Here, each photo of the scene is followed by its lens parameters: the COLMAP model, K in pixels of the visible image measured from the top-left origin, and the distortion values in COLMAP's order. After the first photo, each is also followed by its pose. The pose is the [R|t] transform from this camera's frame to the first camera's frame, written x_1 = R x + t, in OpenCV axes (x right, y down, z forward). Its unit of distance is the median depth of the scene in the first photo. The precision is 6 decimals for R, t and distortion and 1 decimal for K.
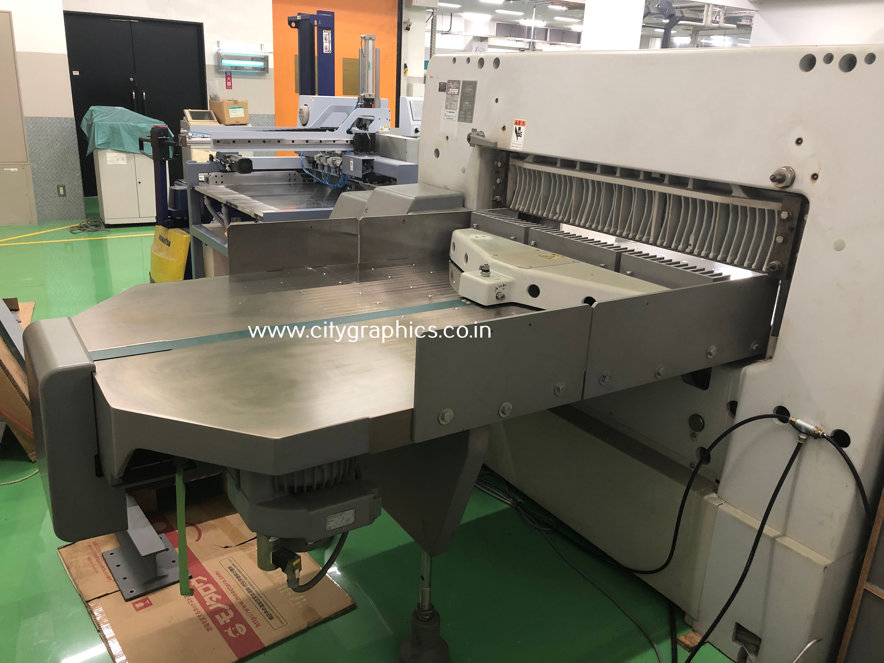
lens RADIAL K [[726.9, 0, 442.0], [0, 726.9, 331.5], [0, 0, 1]] dist [-0.000861, -0.007090]
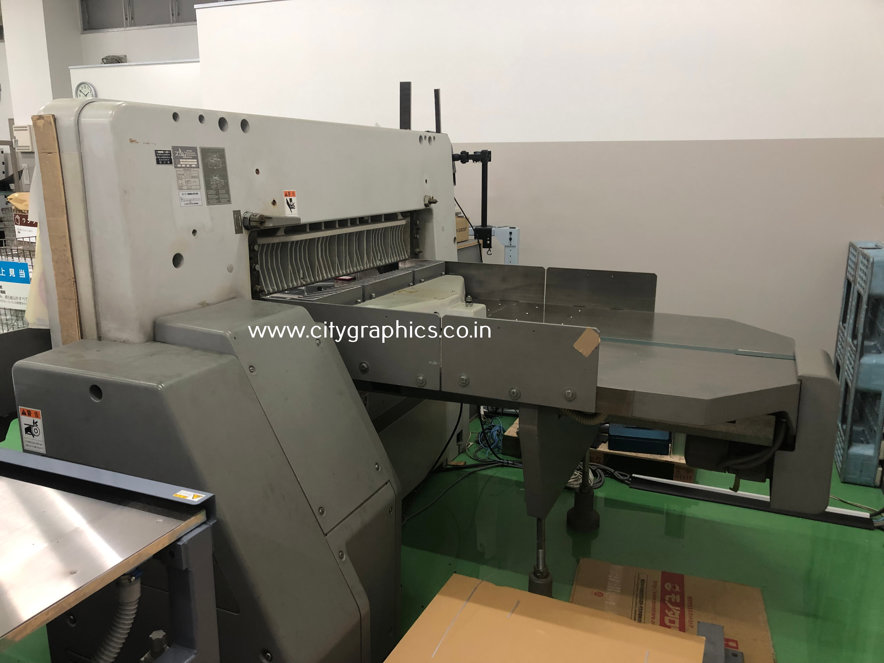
lens RADIAL K [[726.9, 0, 442.0], [0, 726.9, 331.5], [0, 0, 1]] dist [-0.000861, -0.007090]
pose [[-0.553237, -0.223820, 0.802392, -0.720242], [0.244552, 0.877148, 0.413287, -0.438402], [-0.796319, 0.424872, -0.430535, 1.238150]]
